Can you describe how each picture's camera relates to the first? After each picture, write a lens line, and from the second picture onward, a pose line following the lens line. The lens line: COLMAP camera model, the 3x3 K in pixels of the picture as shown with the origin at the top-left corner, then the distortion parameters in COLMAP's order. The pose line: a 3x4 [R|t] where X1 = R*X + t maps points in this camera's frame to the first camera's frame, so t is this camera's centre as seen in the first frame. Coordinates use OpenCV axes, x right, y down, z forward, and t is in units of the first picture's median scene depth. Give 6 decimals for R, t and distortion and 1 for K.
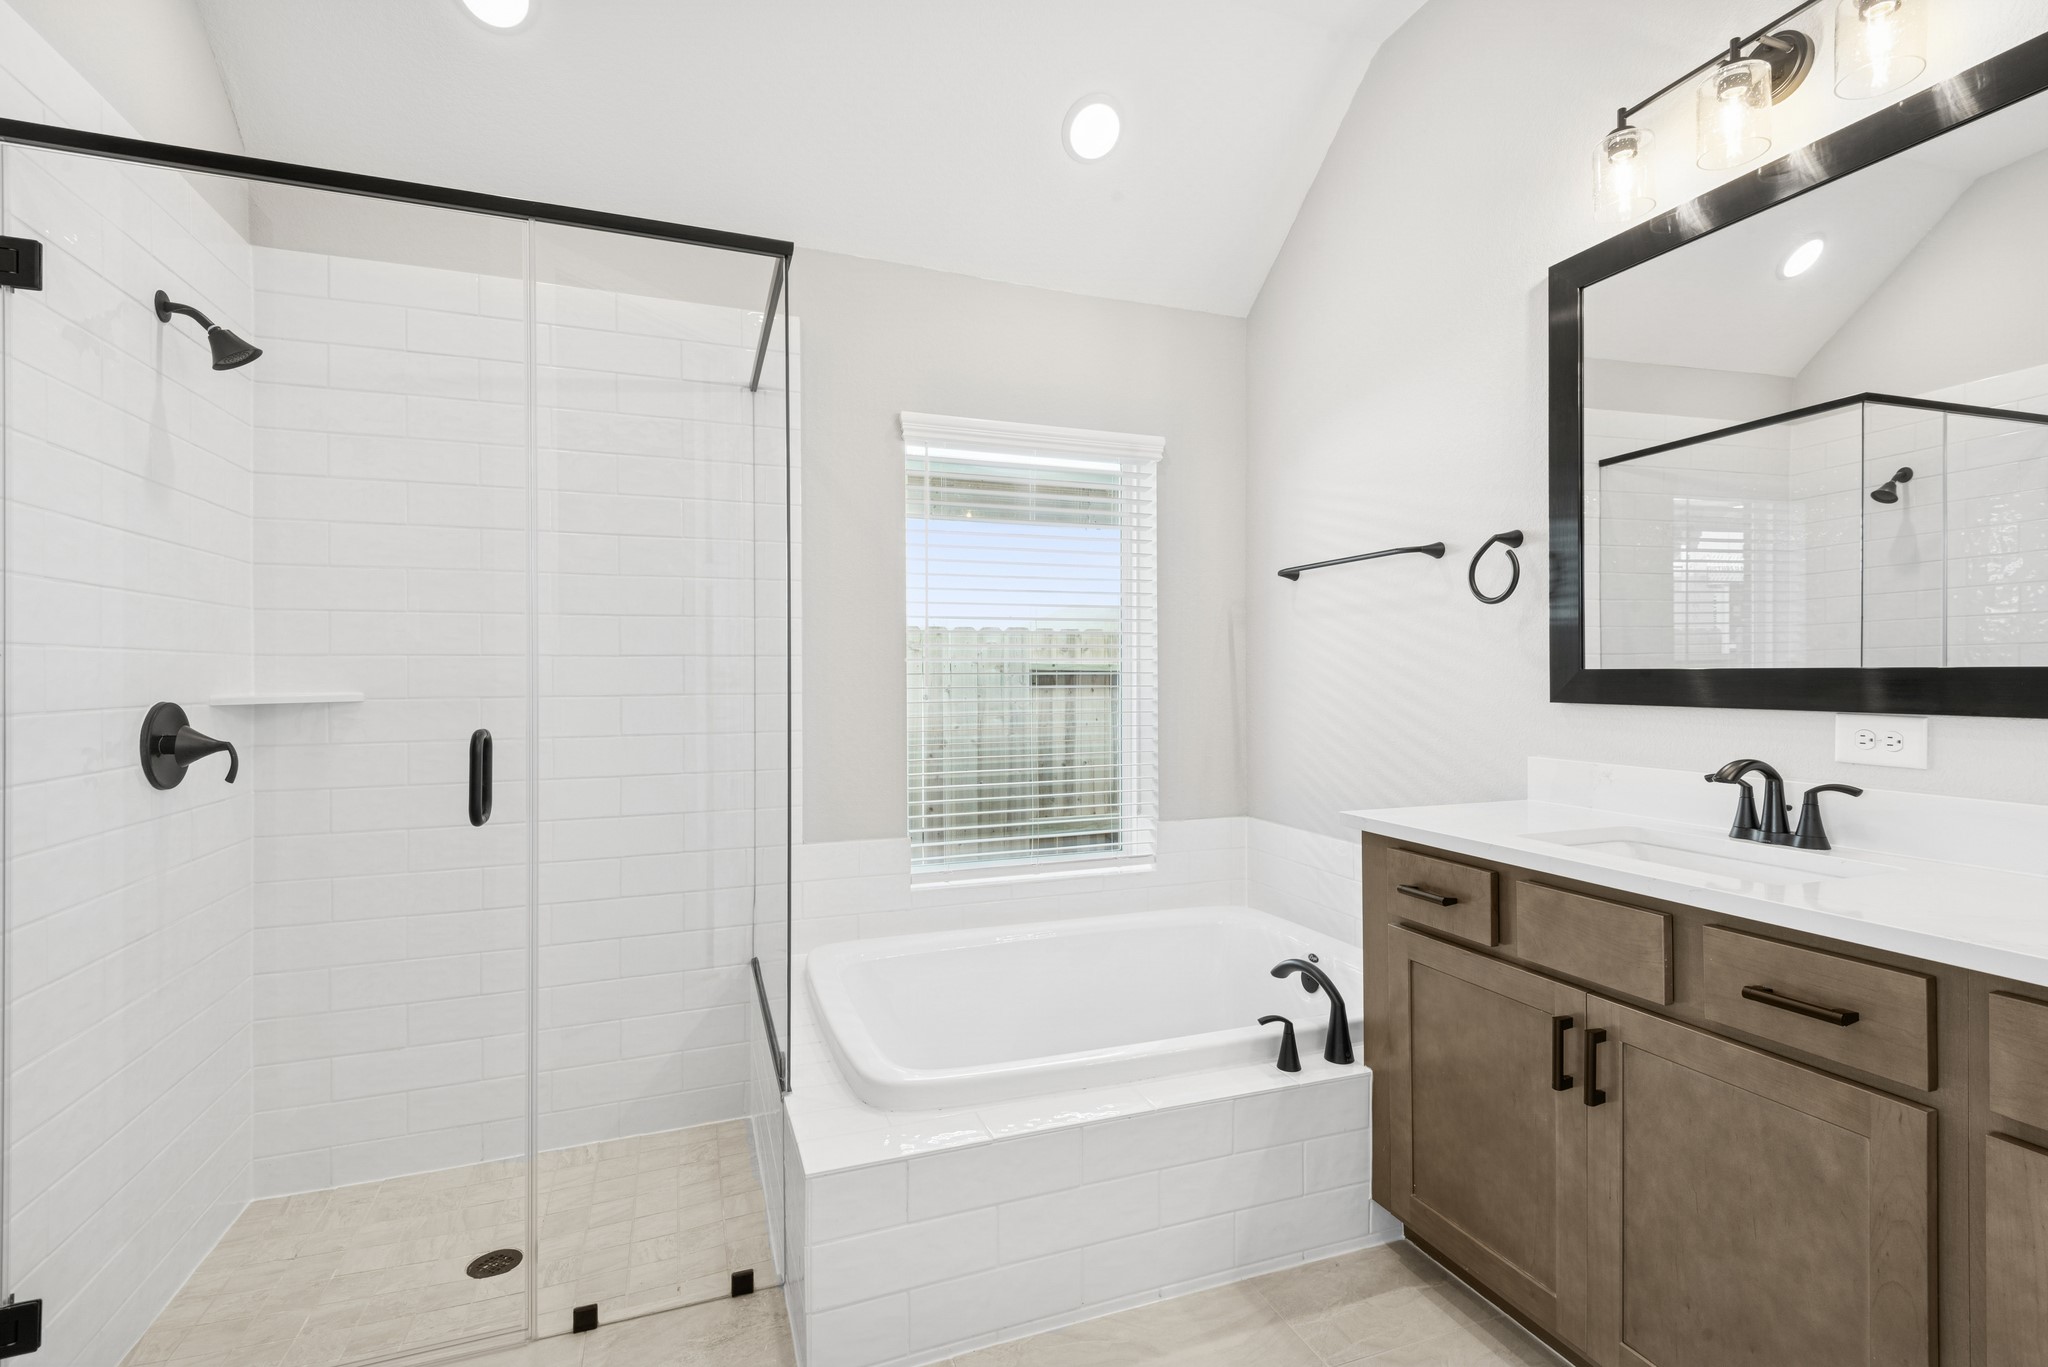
lens RADIAL K [[932.7, 0, 1024.9], [0, 932.7, 673.7], [0, 0, 1]] dist [0.040001, -0.025490]
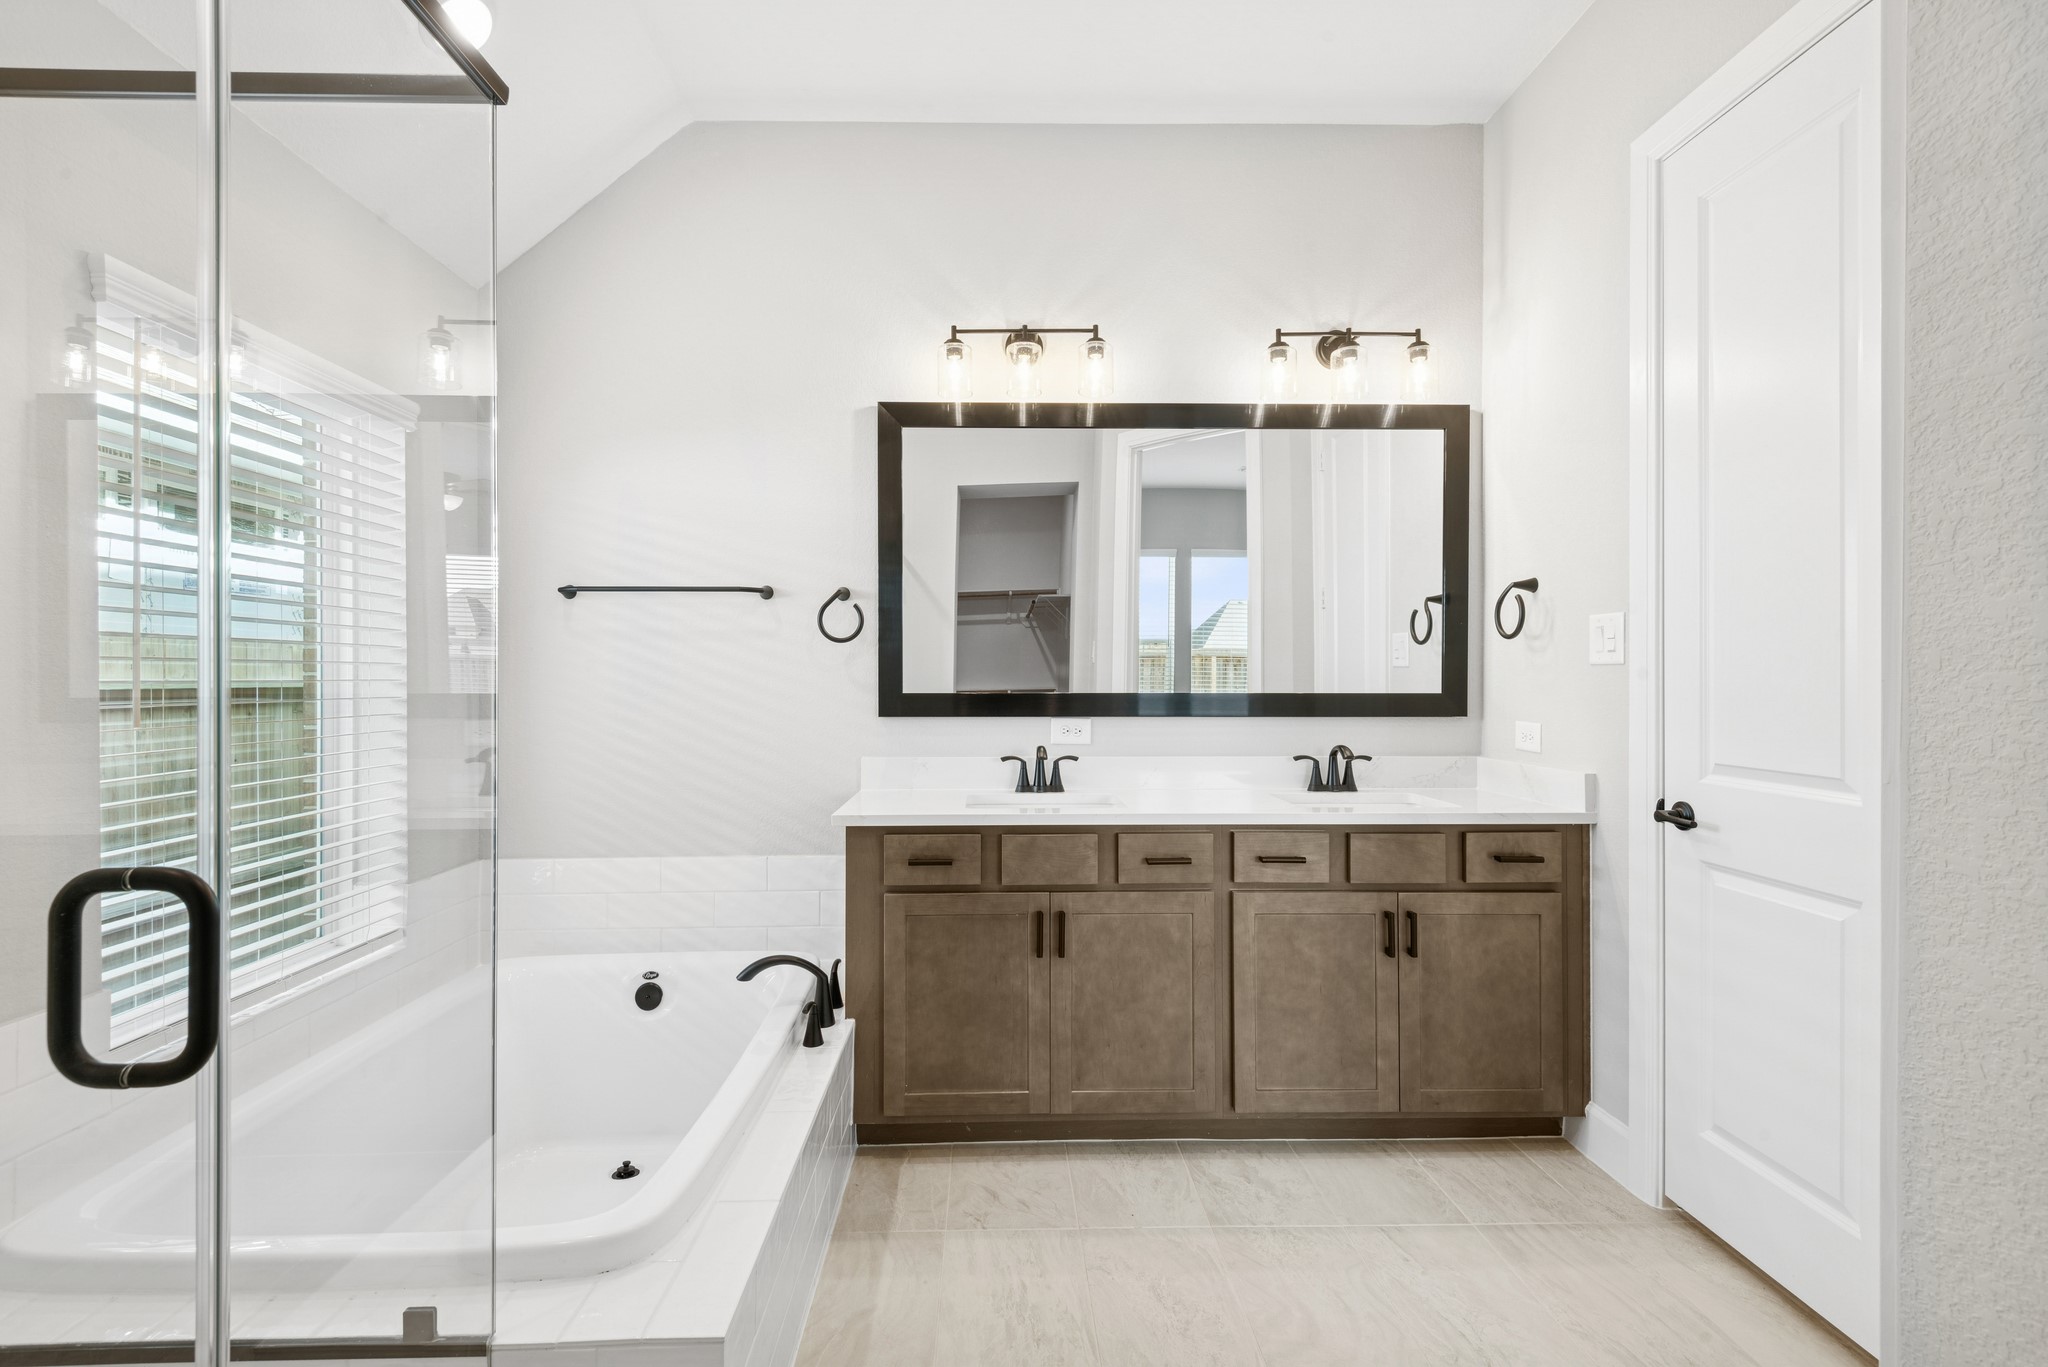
lens RADIAL K [[932.7, 0, 1024.9], [0, 932.7, 673.7], [0, 0, 1]] dist [0.040001, -0.025490]
pose [[0.316150, 0.008178, 0.948674, -0.853304], [-0.001330, 0.999966, -0.008177, -0.028239], [-0.948708, 0.001324, 0.316150, 0.458543]]
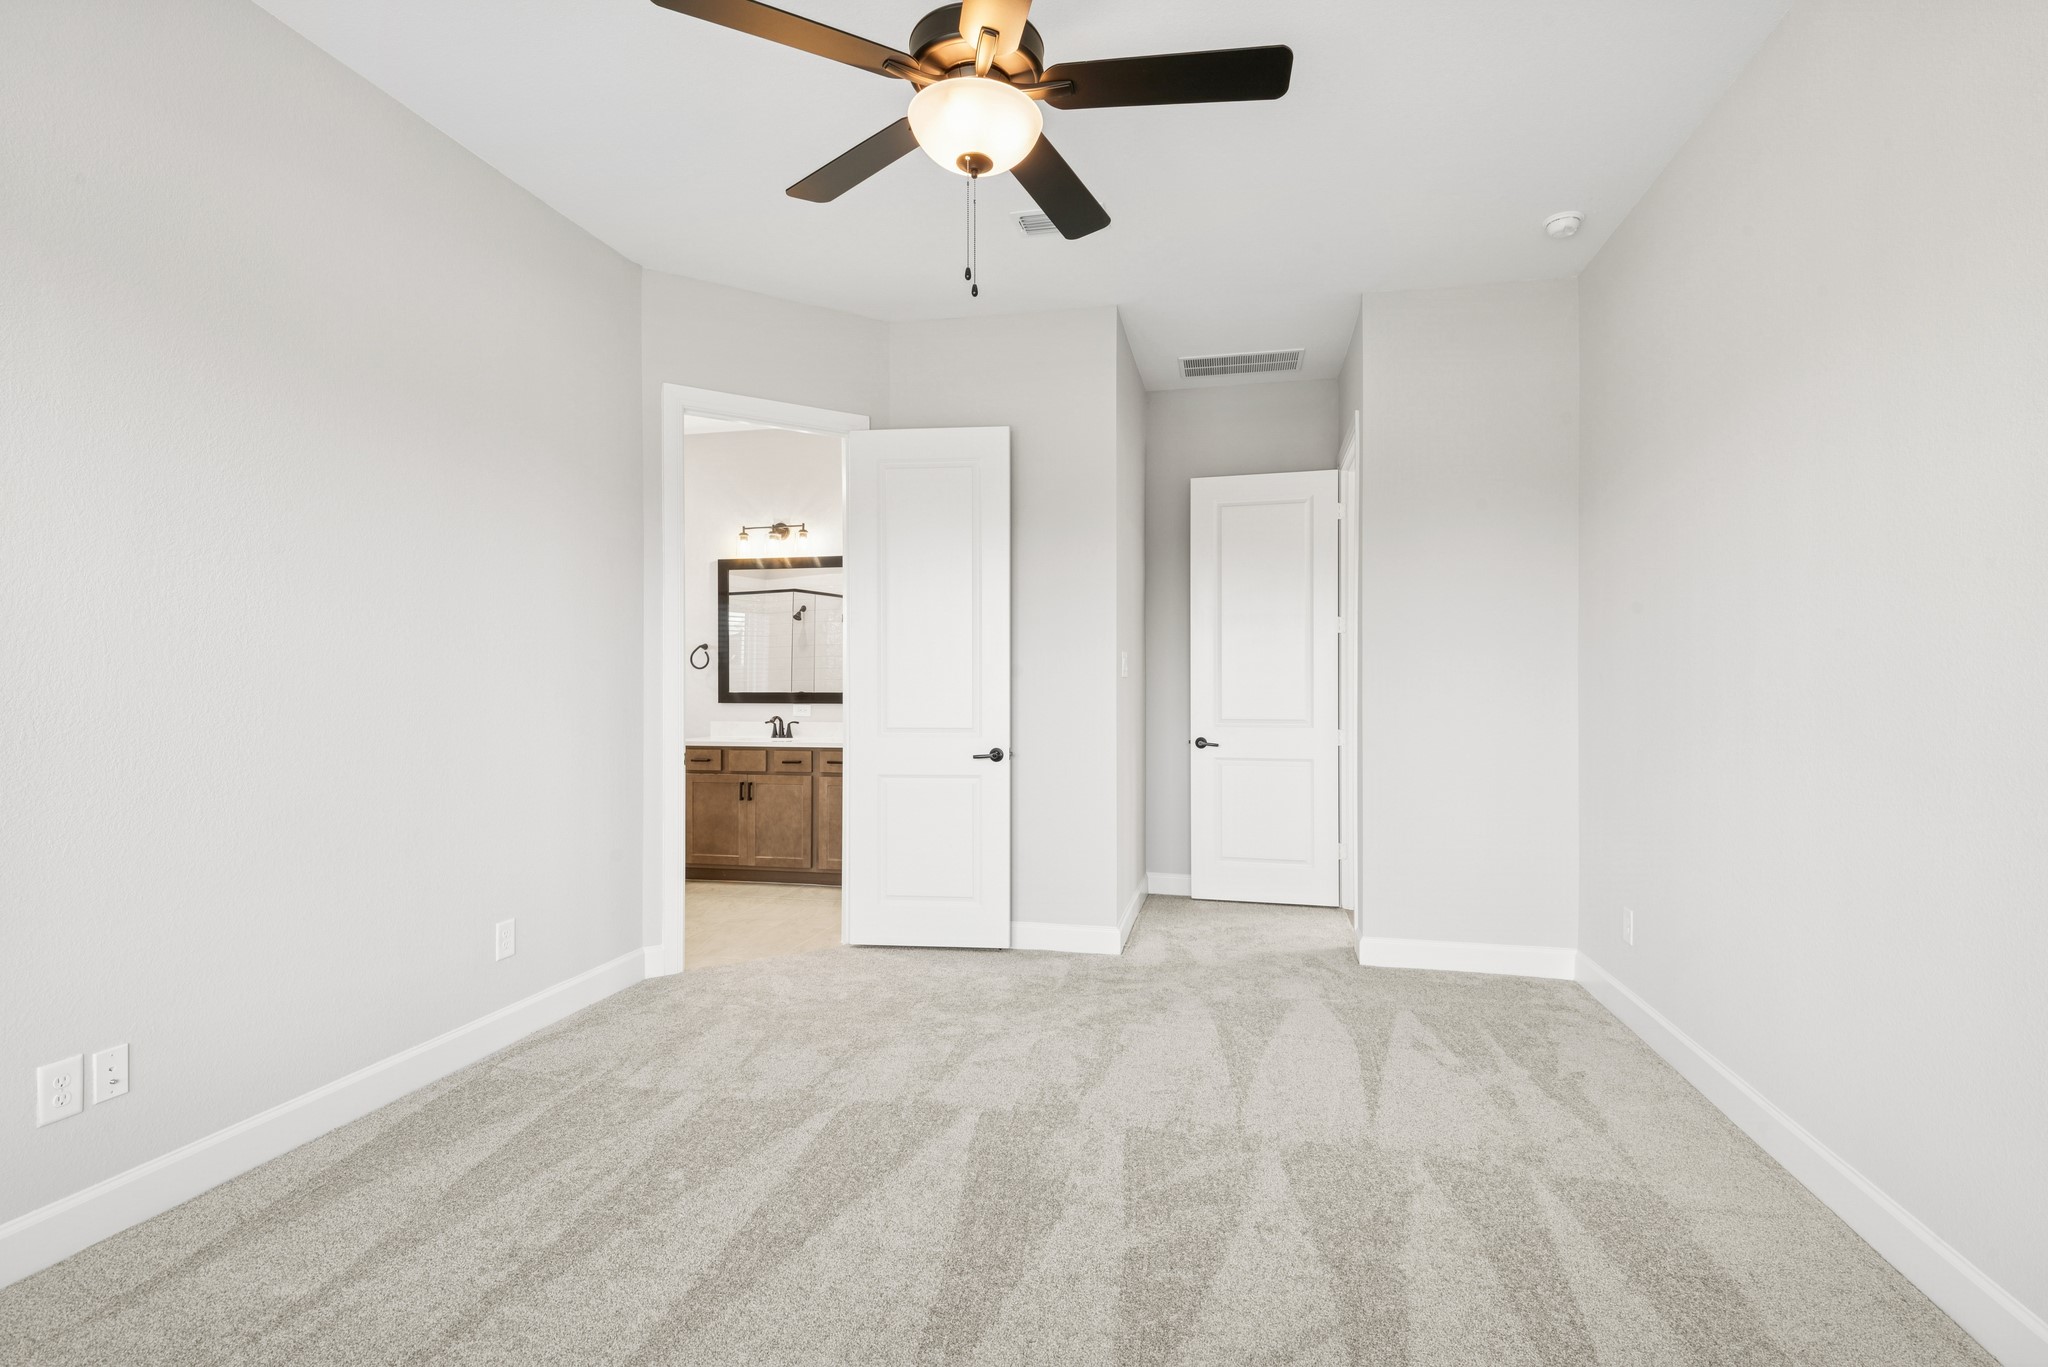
lens RADIAL K [[967.2, 0, 1024.0], [0, 967.2, 683.5], [0, 0, 1]] dist [0.040168, -0.026836]
pose [[0.558207, 0.005807, 0.829681, -1.869128], [0.000487, 0.999973, -0.007326, -0.011813], [-0.829701, 0.004493, 0.558190, -1.955726]]
